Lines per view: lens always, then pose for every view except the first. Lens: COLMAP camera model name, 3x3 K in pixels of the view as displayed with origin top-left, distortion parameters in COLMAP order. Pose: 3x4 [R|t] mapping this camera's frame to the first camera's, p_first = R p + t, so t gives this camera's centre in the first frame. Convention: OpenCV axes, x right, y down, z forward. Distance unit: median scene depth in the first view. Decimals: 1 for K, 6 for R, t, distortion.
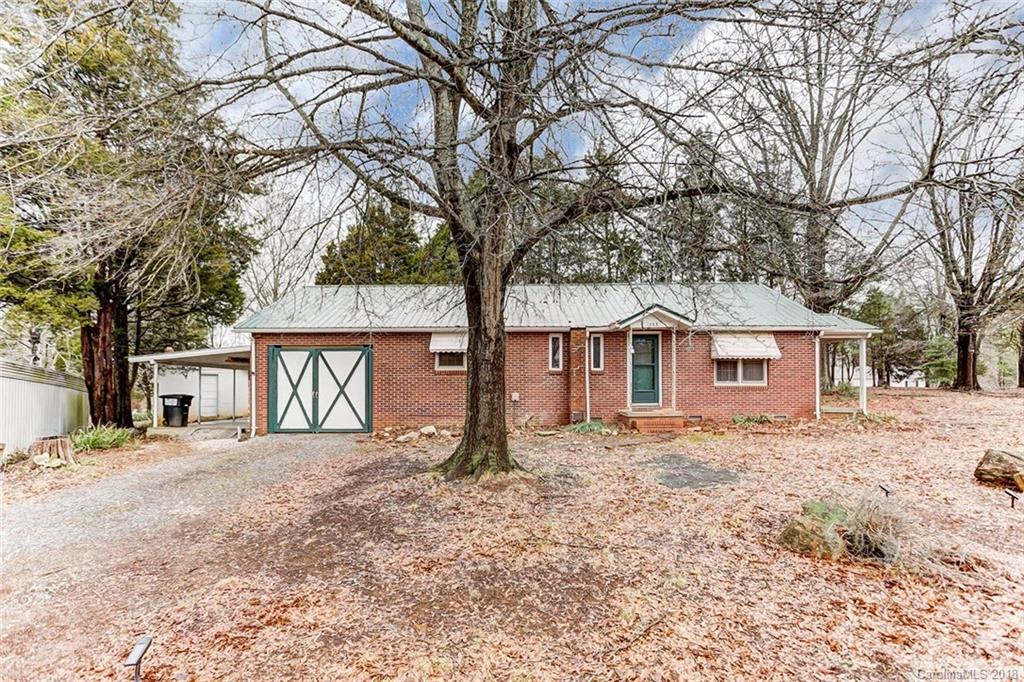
lens RADIAL K [[498.1, 0, 515.4], [0, 498.1, 382.5], [0, 0, 1]] dist [-0.015901, 0.003754]
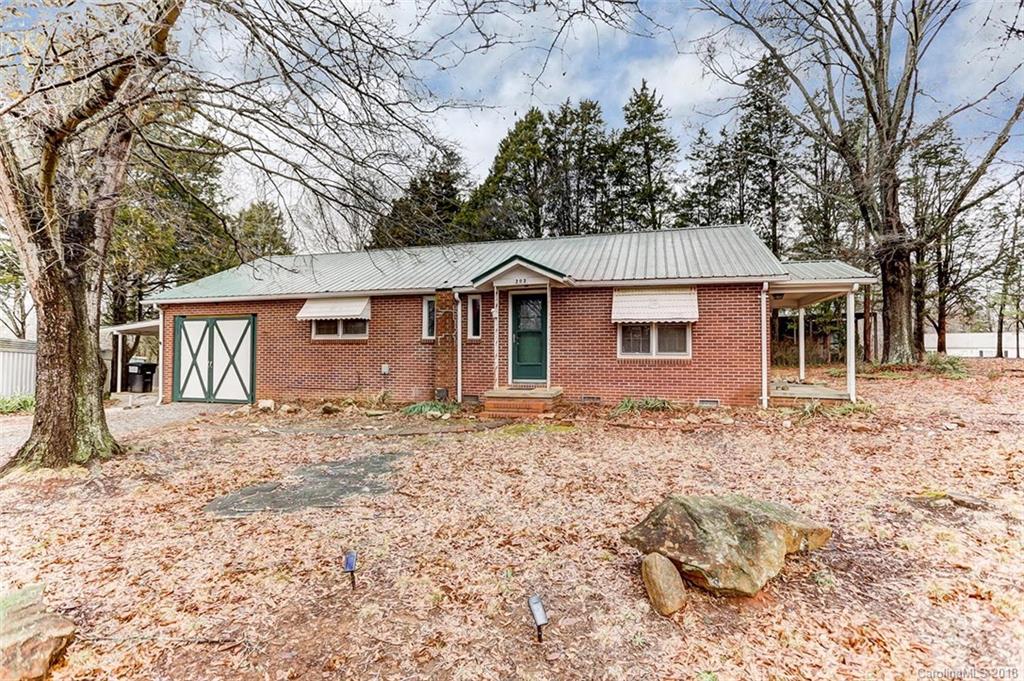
lens RADIAL K [[498.1, 0, 510.3], [0, 498.1, 340.5], [0, 0, 1]] dist [-0.015901, 0.003754]
pose [[0.961863, -0.001841, -0.273527, 0.450499], [-0.005203, 0.999673, -0.025025, -0.001237], [0.273483, 0.025494, 0.961539, 0.213093]]
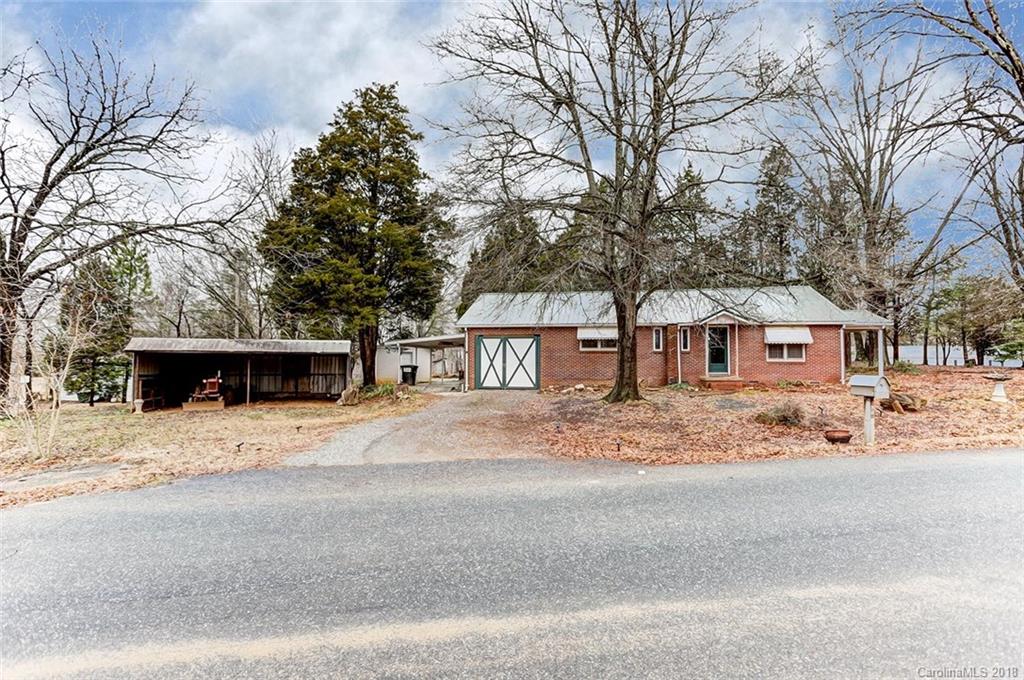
lens RADIAL K [[498.1, 0, 517.9], [0, 498.1, 340.0], [0, 0, 1]] dist [-0.015901, 0.003754]
pose [[0.985604, -0.000757, -0.169069, -0.086113], [-0.006931, 0.998968, -0.044878, 0.014231], [0.168929, 0.045404, 0.984582, -0.599872]]
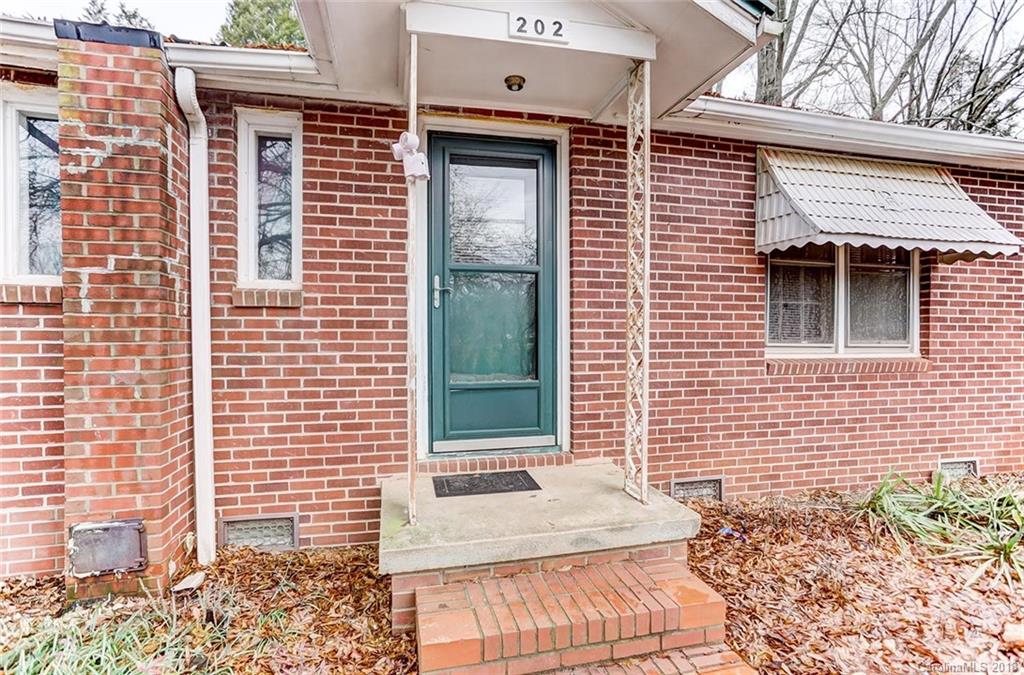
lens RADIAL K [[498.1, 0, 515.7], [0, 498.1, 334.4], [0, 0, 1]] dist [-0.015901, 0.003754]
pose [[0.973859, 0.002818, 0.227137, 0.216030], [-0.005176, 0.999939, 0.009784, -0.008903], [-0.227095, -0.010704, 0.973814, 0.775801]]
